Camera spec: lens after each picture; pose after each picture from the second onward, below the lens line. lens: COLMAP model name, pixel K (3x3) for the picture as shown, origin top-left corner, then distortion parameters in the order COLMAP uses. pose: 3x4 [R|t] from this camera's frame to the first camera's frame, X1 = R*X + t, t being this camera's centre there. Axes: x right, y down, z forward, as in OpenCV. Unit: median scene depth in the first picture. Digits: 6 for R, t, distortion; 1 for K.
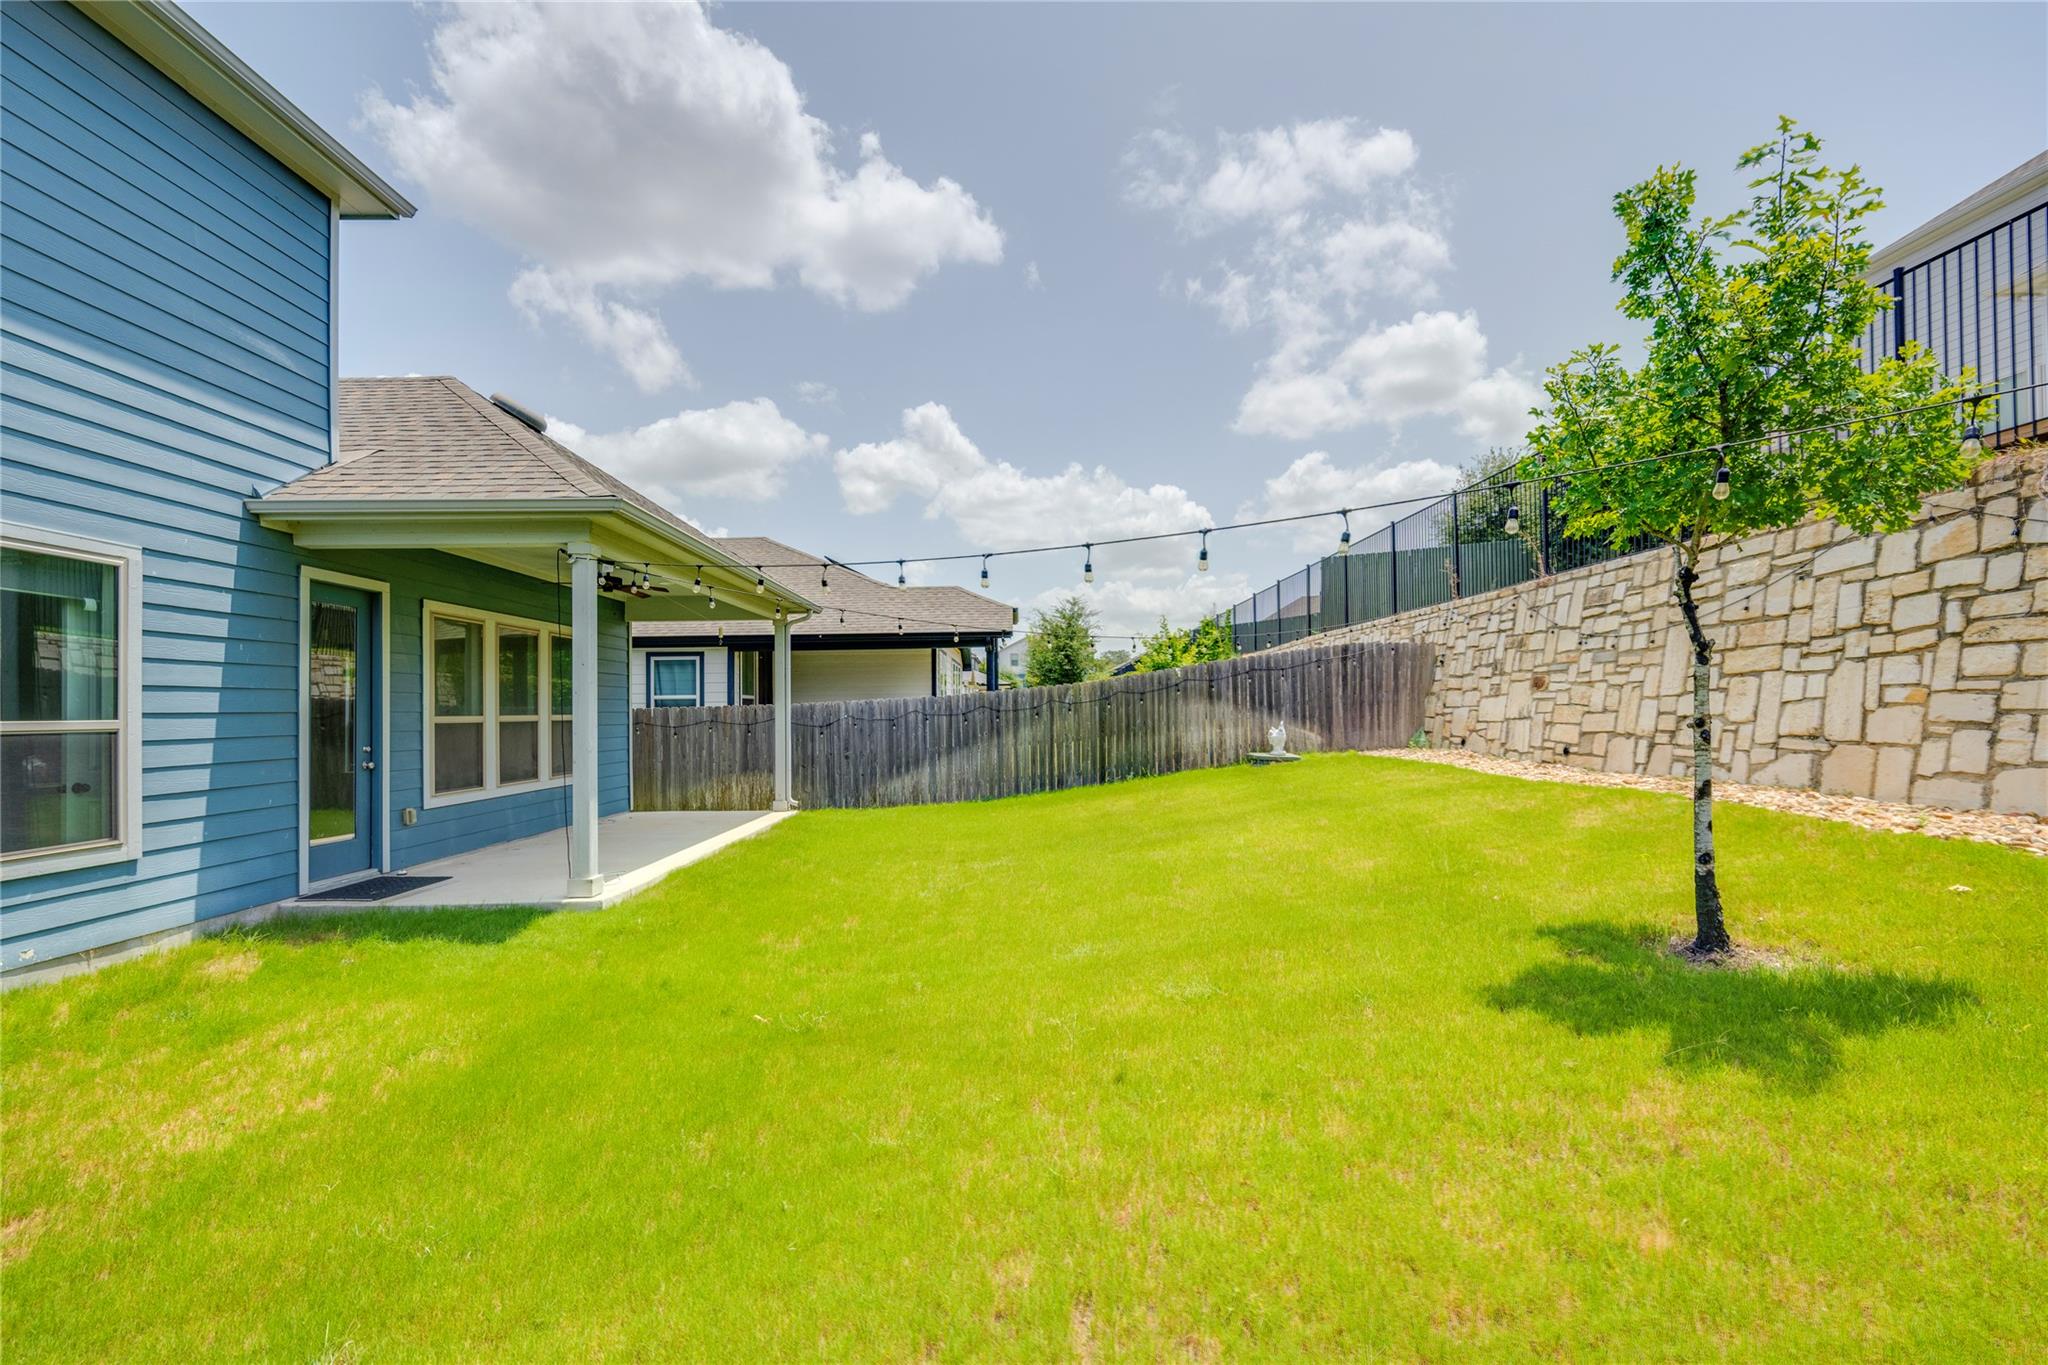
lens RADIAL K [[872.1, 0, 1031.0], [0, 872.1, 692.1], [0, 0, 1]] dist [0.000231, -0.000179]
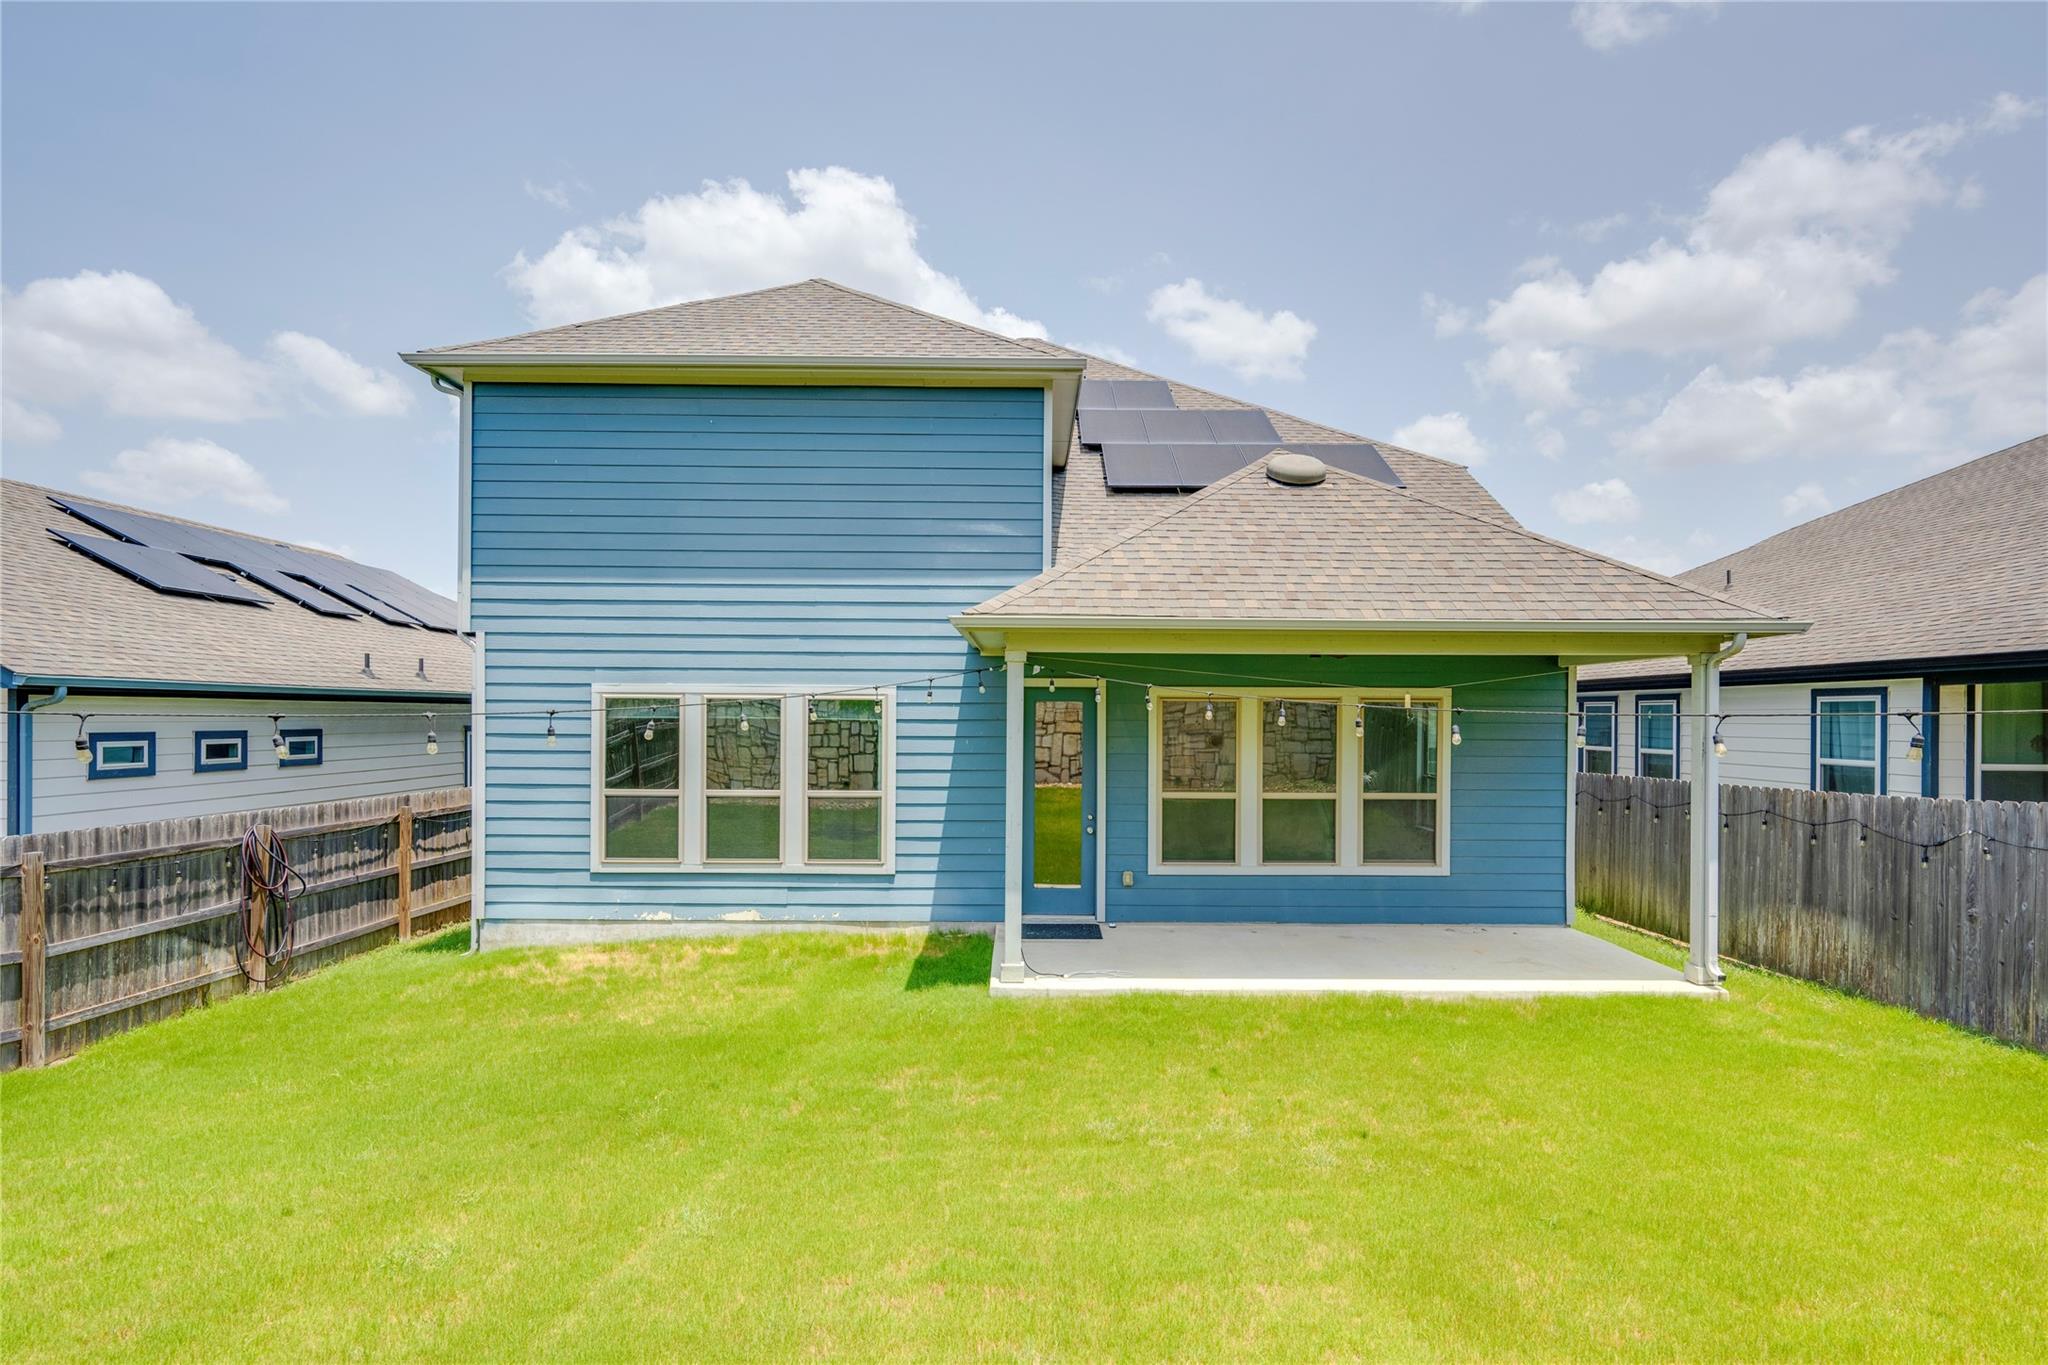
lens RADIAL K [[1018.6, 0, 1033.0], [0, 1018.6, 711.4], [0, 0, 1]] dist [-0.002266, -0.000179]
pose [[-0.015187, 0.009693, -0.999838, 0.530756], [0.015801, 0.999830, 0.009453, -0.077800], [0.999760, -0.015655, -0.015337, 0.758072]]
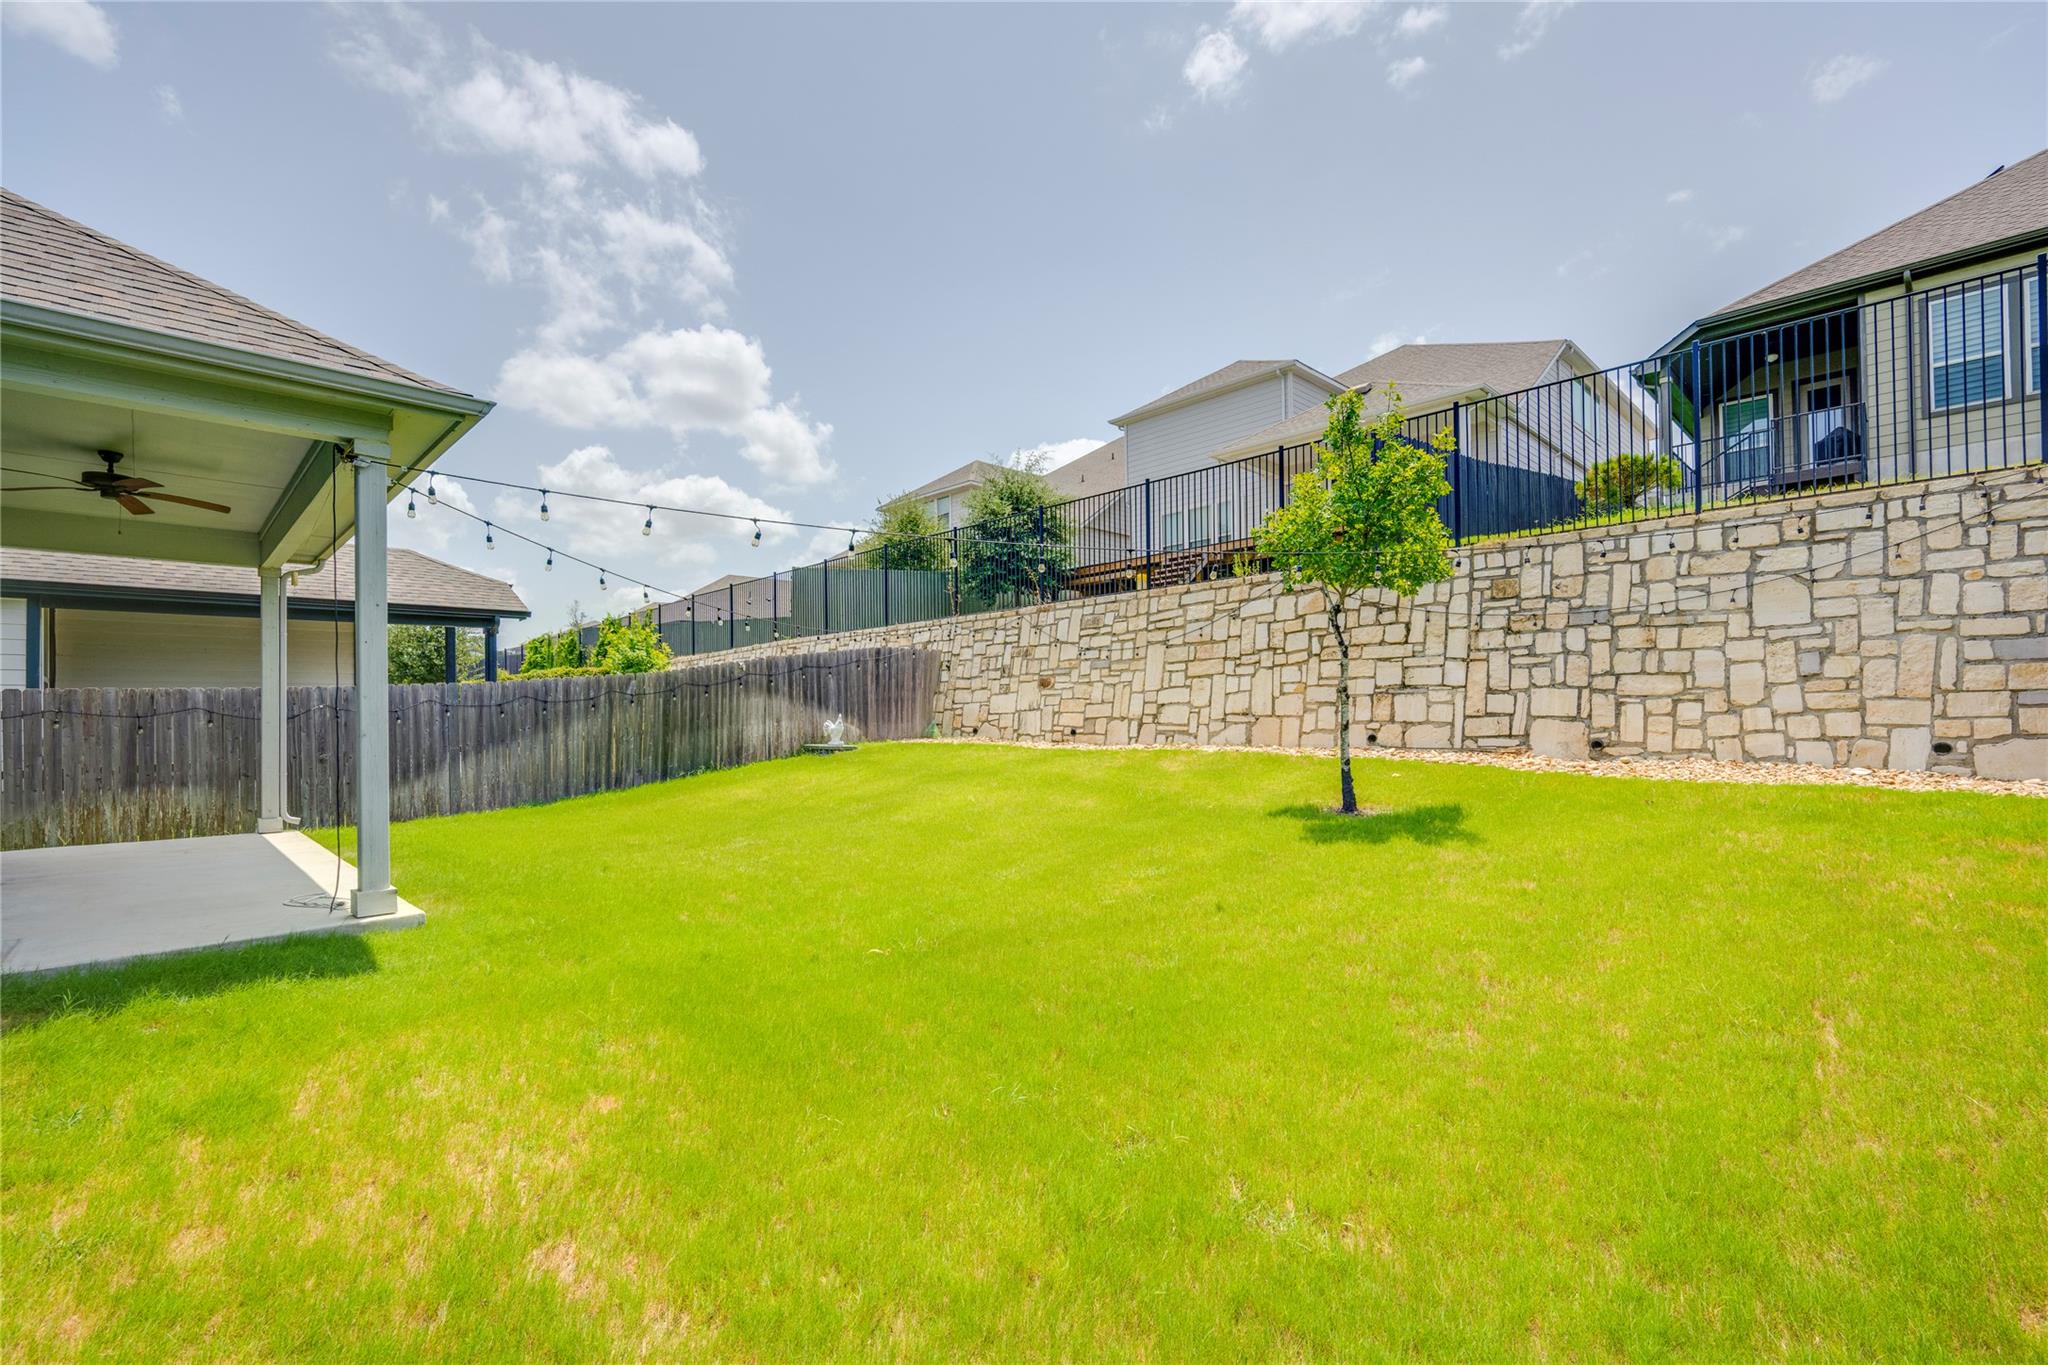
lens RADIAL K [[891.1, 0, 1027.6], [0, 891.1, 700.7], [0, 0, 1]] dist [-0.000118, -0.000240]
pose [[0.722184, 0.014934, 0.691540, -0.460776], [-0.009725, 0.999887, -0.011437, 0.039204], [-0.691632, 0.001534, 0.722248, 0.044591]]
